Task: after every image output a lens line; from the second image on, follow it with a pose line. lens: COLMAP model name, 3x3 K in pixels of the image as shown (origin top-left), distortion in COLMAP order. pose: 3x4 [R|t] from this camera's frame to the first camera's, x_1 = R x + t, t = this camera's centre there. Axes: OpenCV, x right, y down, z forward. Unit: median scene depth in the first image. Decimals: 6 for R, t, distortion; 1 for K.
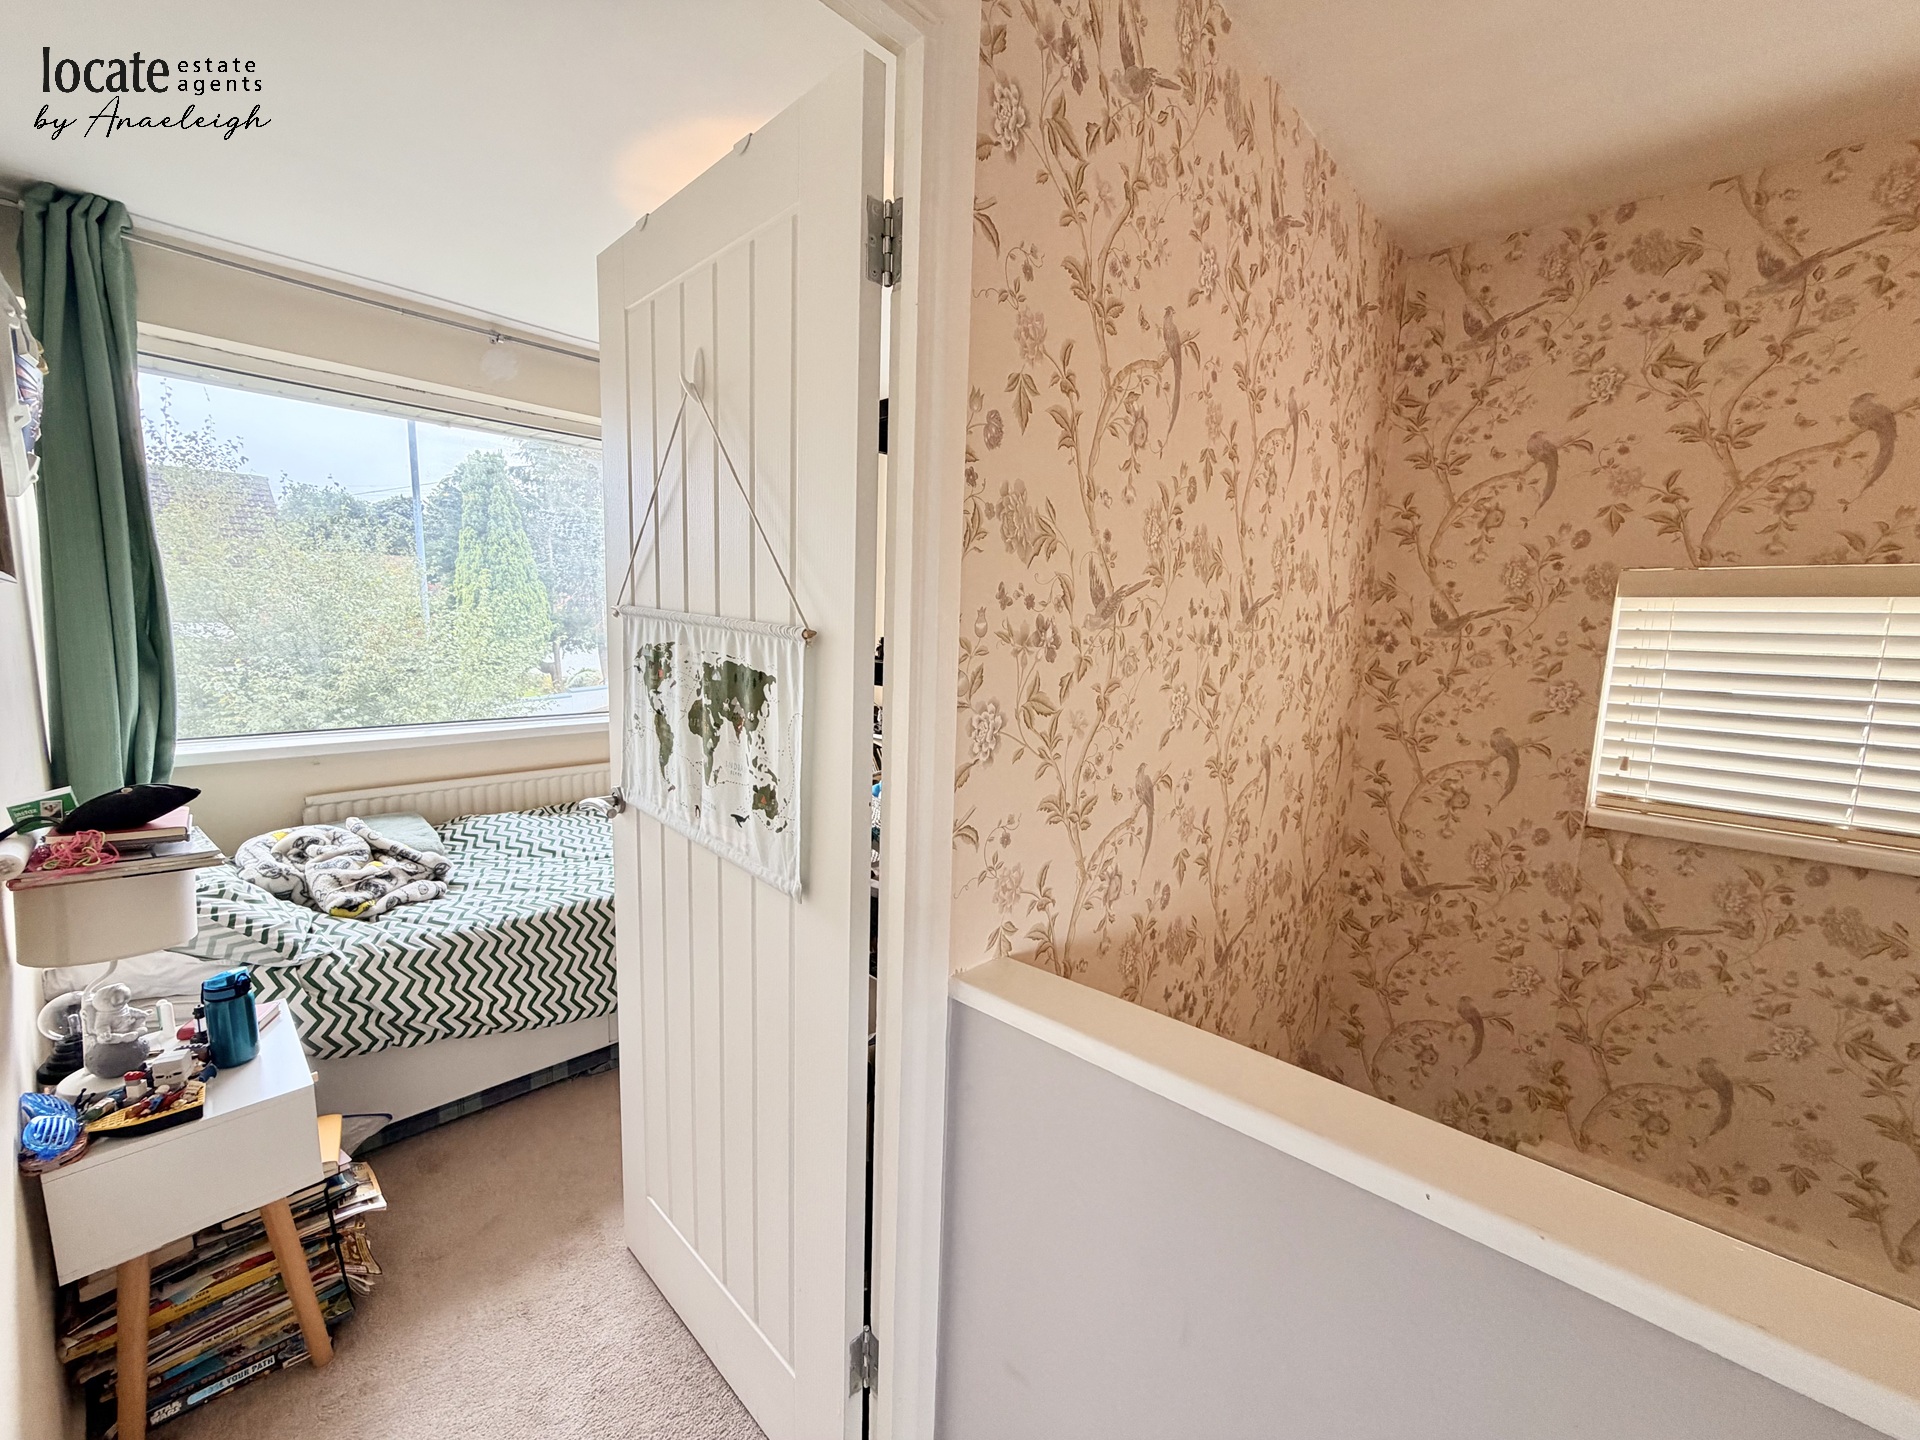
lens RADIAL K [[763.4, 0, 963.2], [0, 763.4, 718.1], [0, 0, 1]] dist [-0.002240, 0.000132]
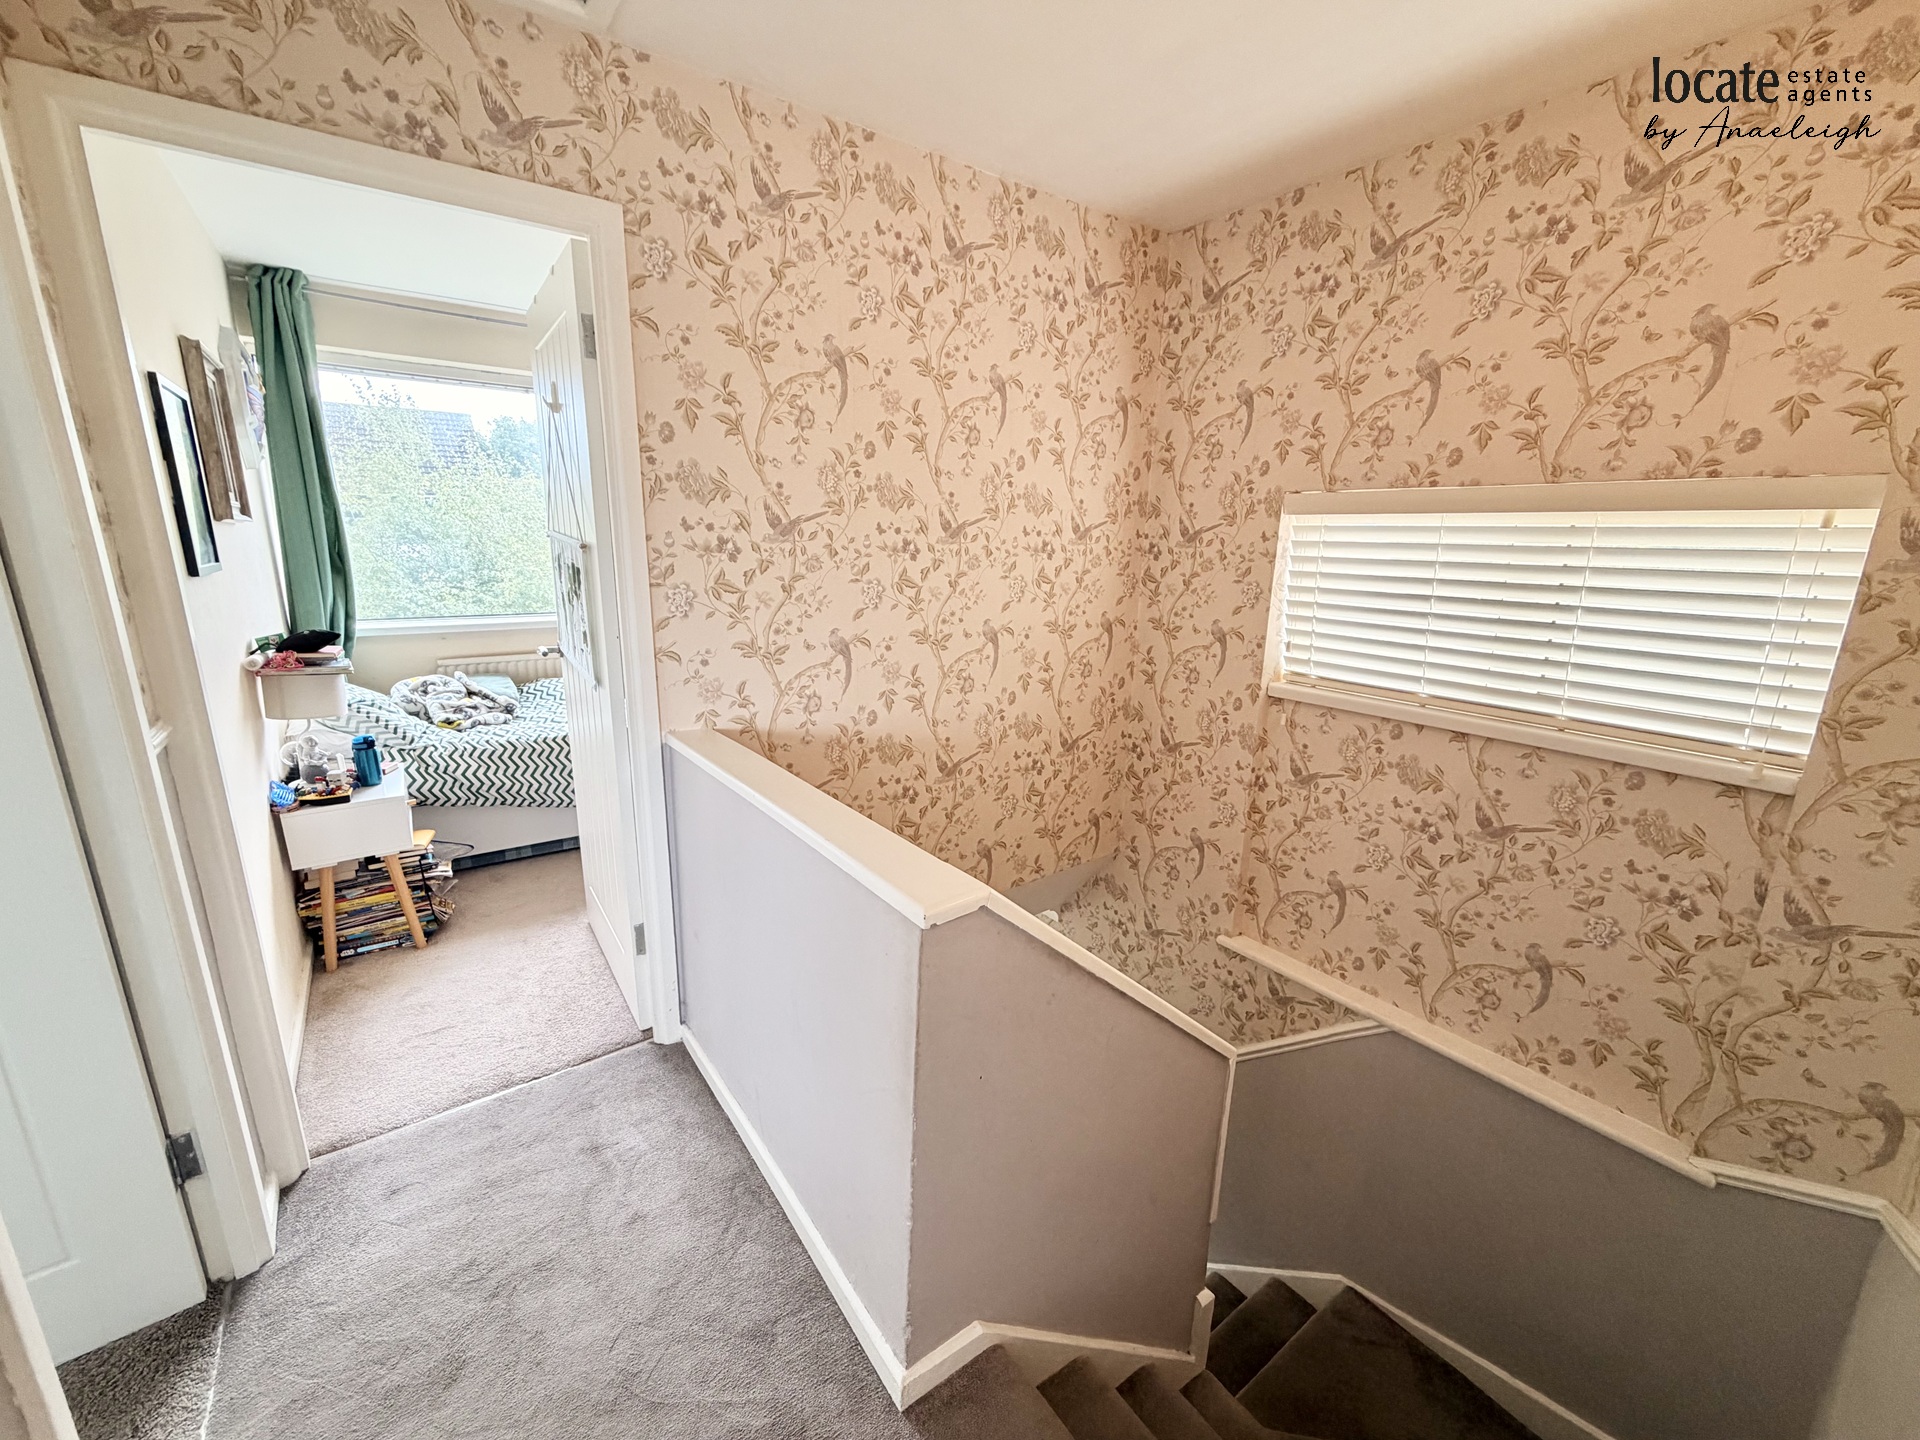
lens RADIAL K [[763.4, 0, 960.8], [0, 763.4, 715.6], [0, 0, 1]] dist [-0.002240, 0.000132]
pose [[0.982024, 0.035271, -0.185433, 0.592943], [-0.016055, 0.994434, 0.104128, 0.052438], [0.188074, -0.099279, 0.977124, -0.392852]]
